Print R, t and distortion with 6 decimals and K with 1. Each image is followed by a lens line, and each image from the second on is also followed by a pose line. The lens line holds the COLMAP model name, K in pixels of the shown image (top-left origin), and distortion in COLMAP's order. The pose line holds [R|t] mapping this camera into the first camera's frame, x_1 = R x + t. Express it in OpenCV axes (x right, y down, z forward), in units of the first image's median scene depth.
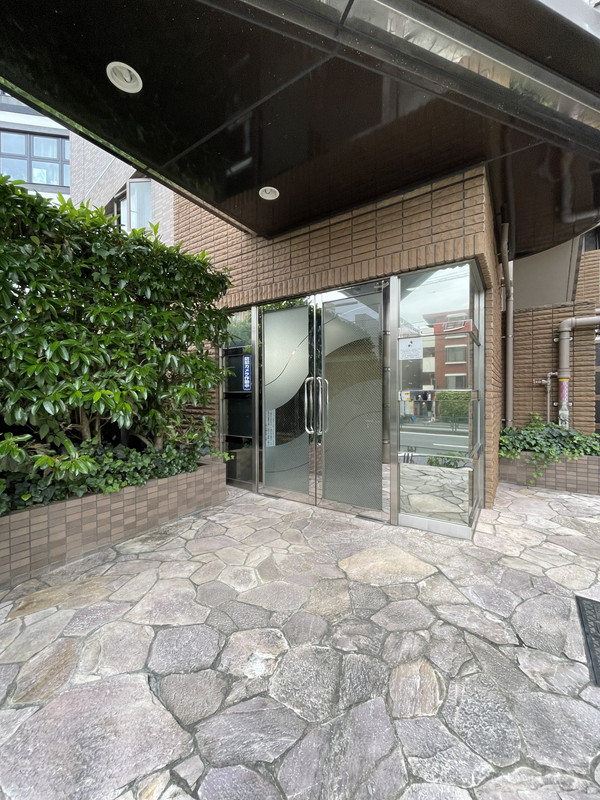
lens RADIAL K [[322.0, 0, 299.0], [0, 322.0, 399.2], [0, 0, 1]] dist [-0.006896, 0.000002]
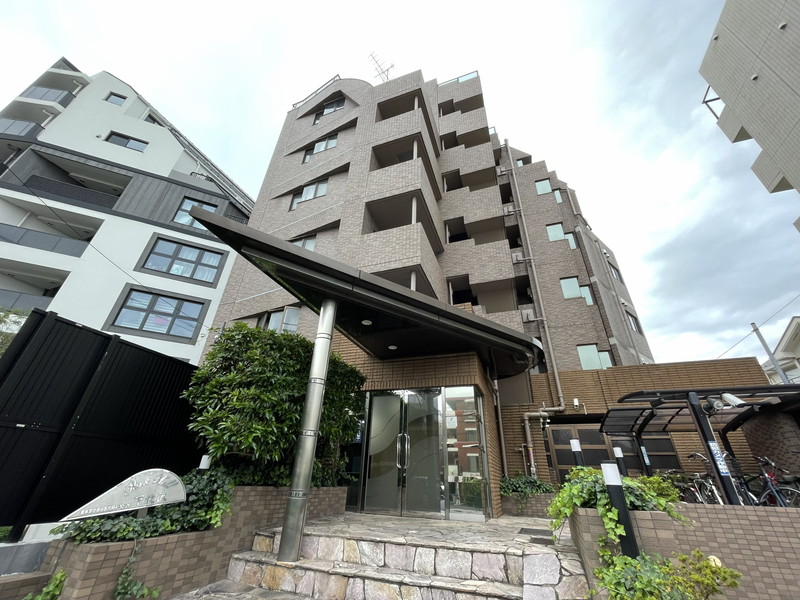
lens RADIAL K [[322.0, 0, 399.4], [0, 322.0, 299.5], [0, 0, 1]] dist [-0.006896, 0.000002]
pose [[0.969716, 0.151163, 0.191837, -0.358802], [-0.033993, 0.861343, -0.506885, 0.165237], [-0.241859, 0.485013, 0.840396, -0.763294]]
